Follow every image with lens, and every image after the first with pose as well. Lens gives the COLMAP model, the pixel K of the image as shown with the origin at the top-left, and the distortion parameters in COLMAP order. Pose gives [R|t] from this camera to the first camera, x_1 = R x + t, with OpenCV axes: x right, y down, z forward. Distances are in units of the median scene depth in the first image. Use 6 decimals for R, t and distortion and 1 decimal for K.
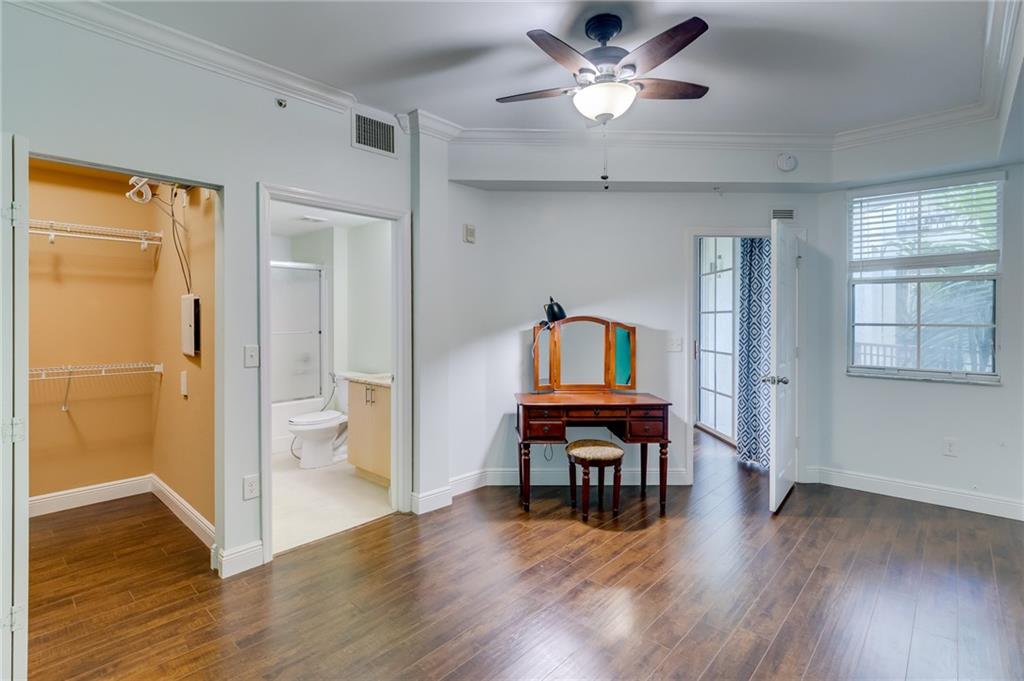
lens RADIAL K [[483.1, 0, 508.2], [0, 483.1, 330.0], [0, 0, 1]] dist [-0.001159, -0.000704]
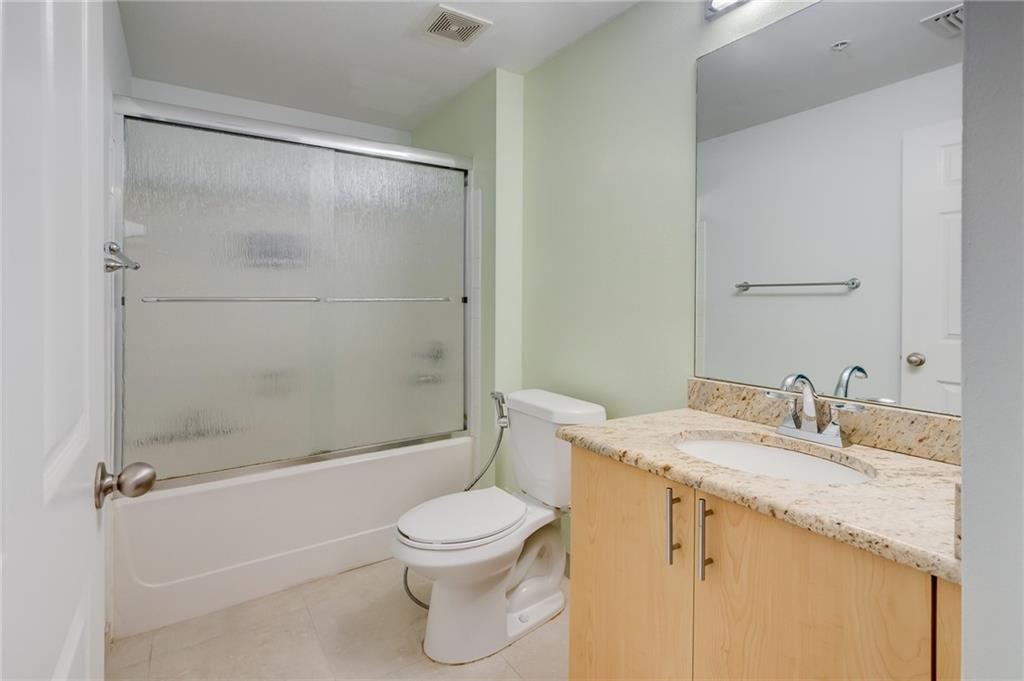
lens RADIAL K [[494.6, 0, 500.0], [0, 494.6, 303.0], [0, 0, 1]] dist [-0.002654, -0.000943]
pose [[0.973194, 0.004433, -0.229944, -0.276494], [-0.007010, 0.999921, -0.010391, 0.014315], [0.229879, 0.011724, 0.973149, 0.604952]]
